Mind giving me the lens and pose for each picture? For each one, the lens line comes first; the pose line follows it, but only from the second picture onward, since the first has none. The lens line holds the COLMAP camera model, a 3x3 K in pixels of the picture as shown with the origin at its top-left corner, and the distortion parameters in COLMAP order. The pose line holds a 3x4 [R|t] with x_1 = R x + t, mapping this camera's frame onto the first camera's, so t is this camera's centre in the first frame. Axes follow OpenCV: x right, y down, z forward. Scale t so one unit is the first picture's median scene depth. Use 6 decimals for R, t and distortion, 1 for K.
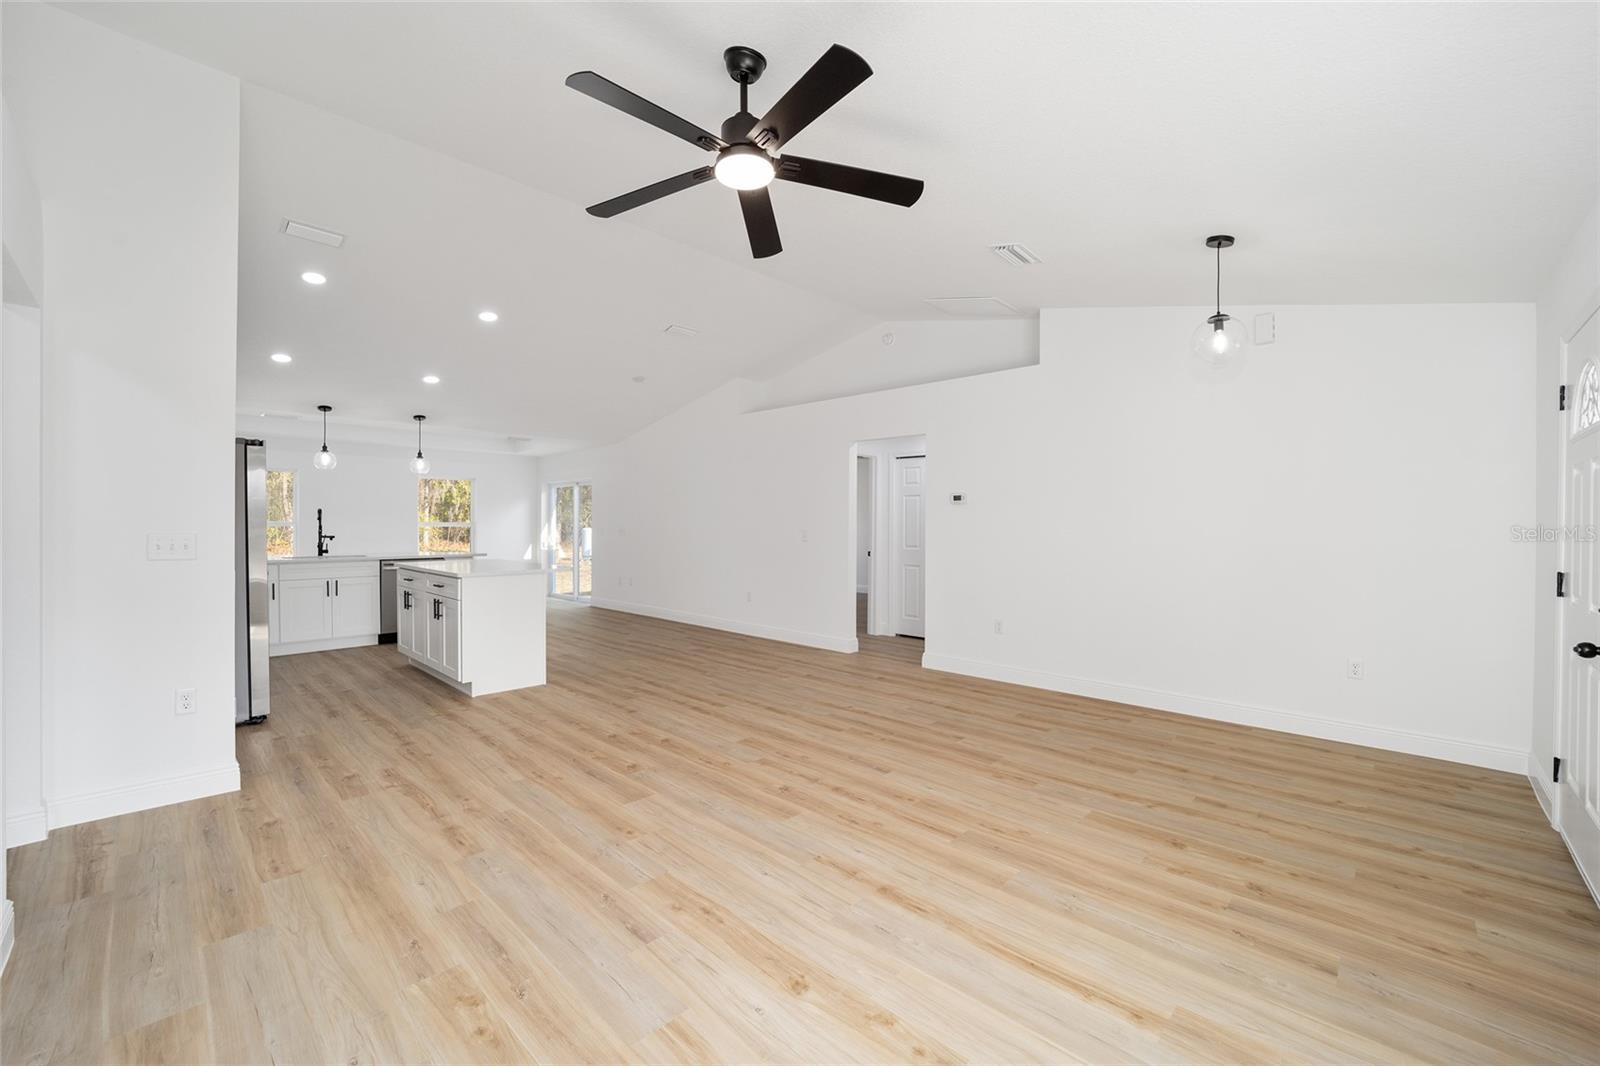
lens RADIAL K [[649.9, 0, 795.9], [0, 649.9, 531.4], [0, 0, 1]] dist [-0.029818, 0.004538]
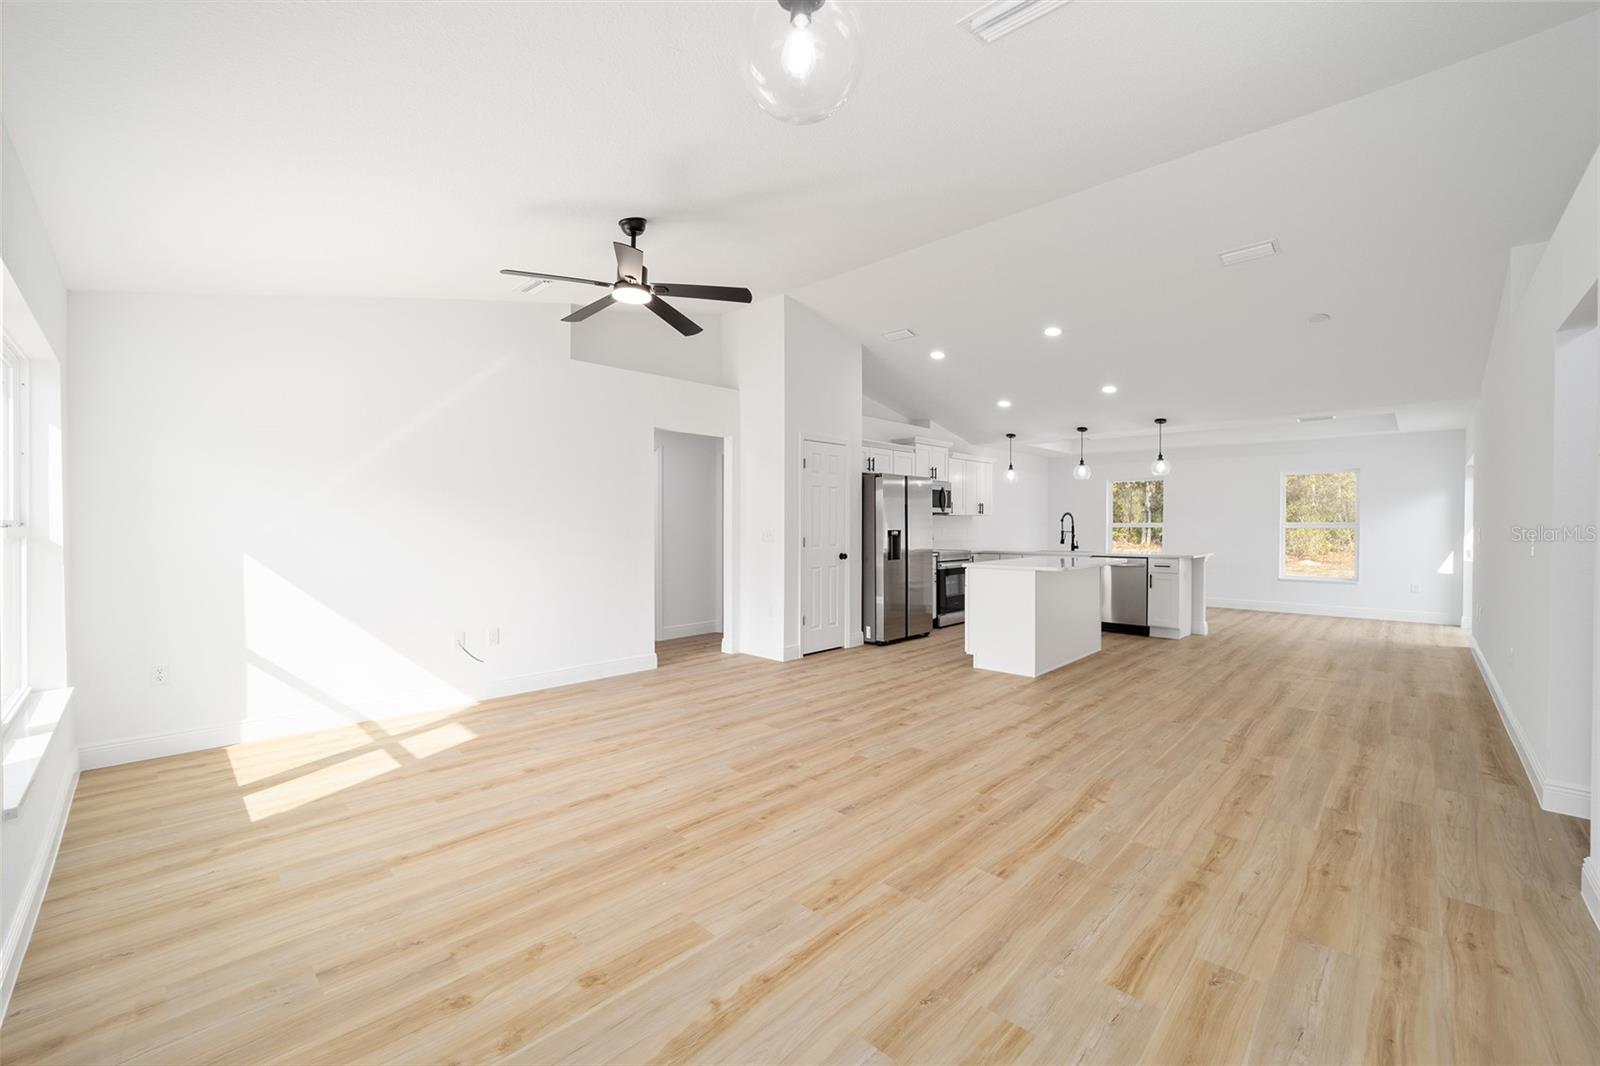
lens RADIAL K [[649.9, 0, 795.9], [0, 649.9, 531.4], [0, 0, 1]] dist [-0.029818, 0.004538]
pose [[-0.002968, 0.005992, -0.999978, 1.023250], [-0.010684, 0.999925, 0.006023, -0.001243], [0.999939, 0.010702, -0.002904, 0.970717]]
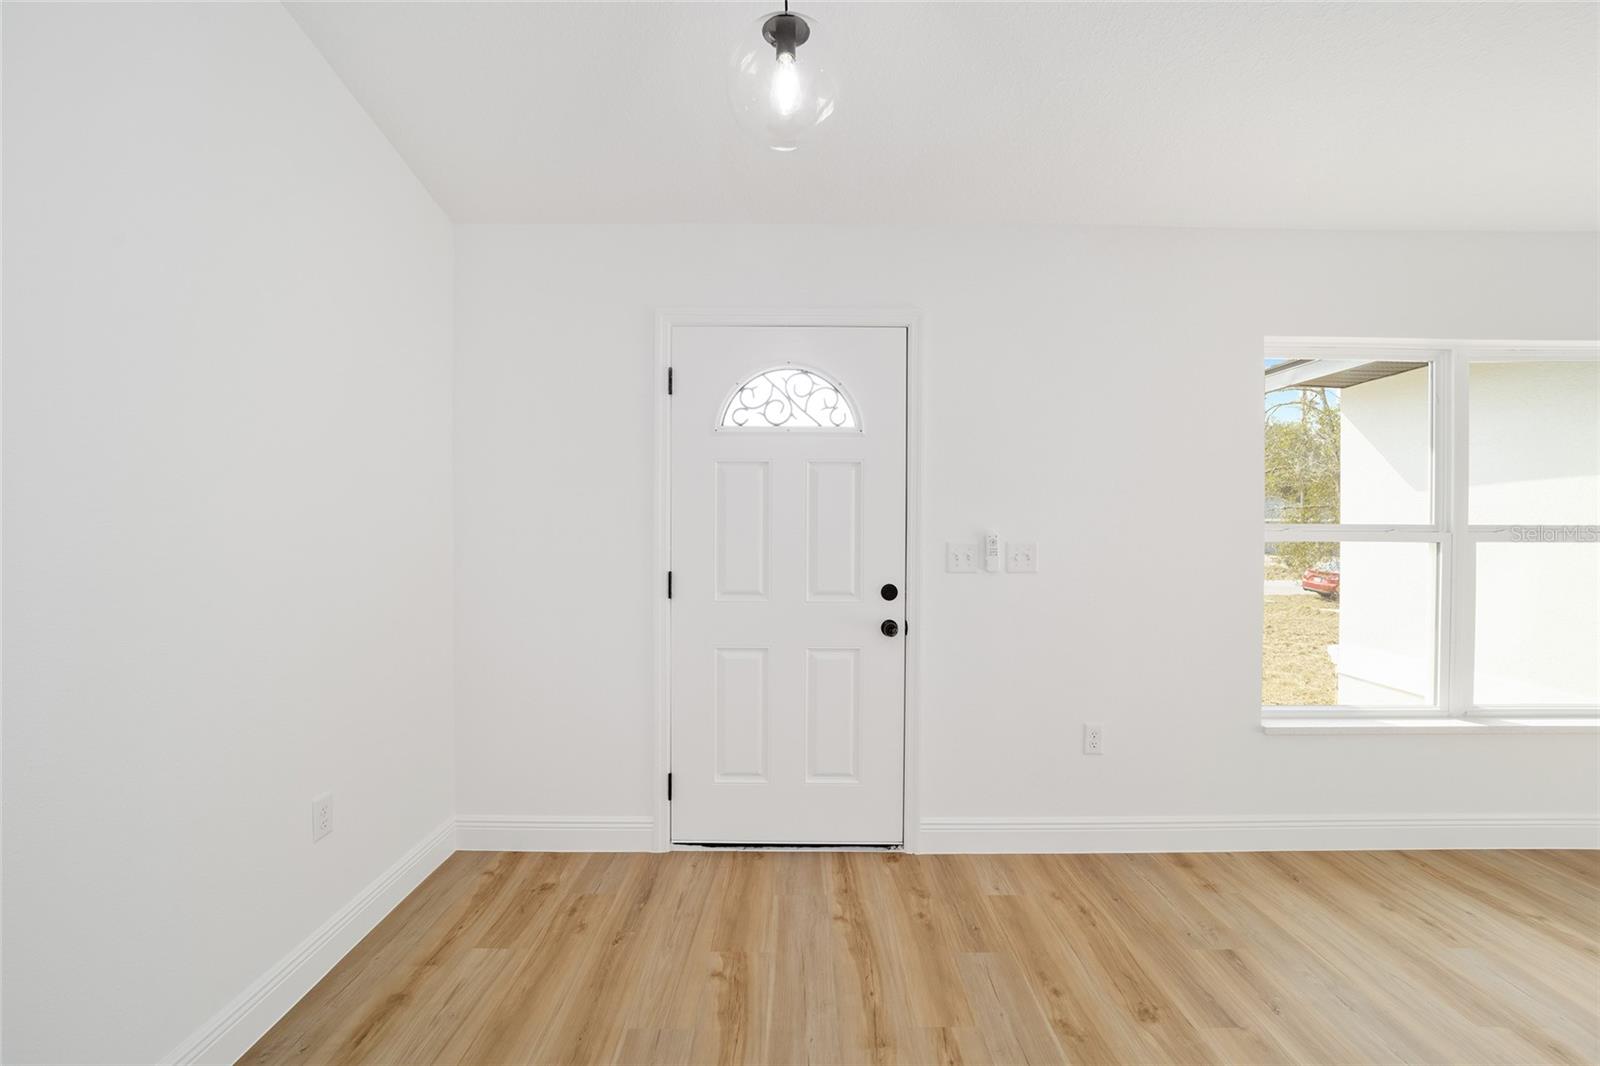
lens RADIAL K [[649.9, 0, 795.9], [0, 649.9, 531.4], [0, 0, 1]] dist [-0.029818, 0.004538]
pose [[-0.693776, -0.016917, 0.719992, 0.338244], [-0.000028, 0.999725, 0.023463, -0.012392], [-0.720191, 0.016258, -0.693585, 1.252852]]
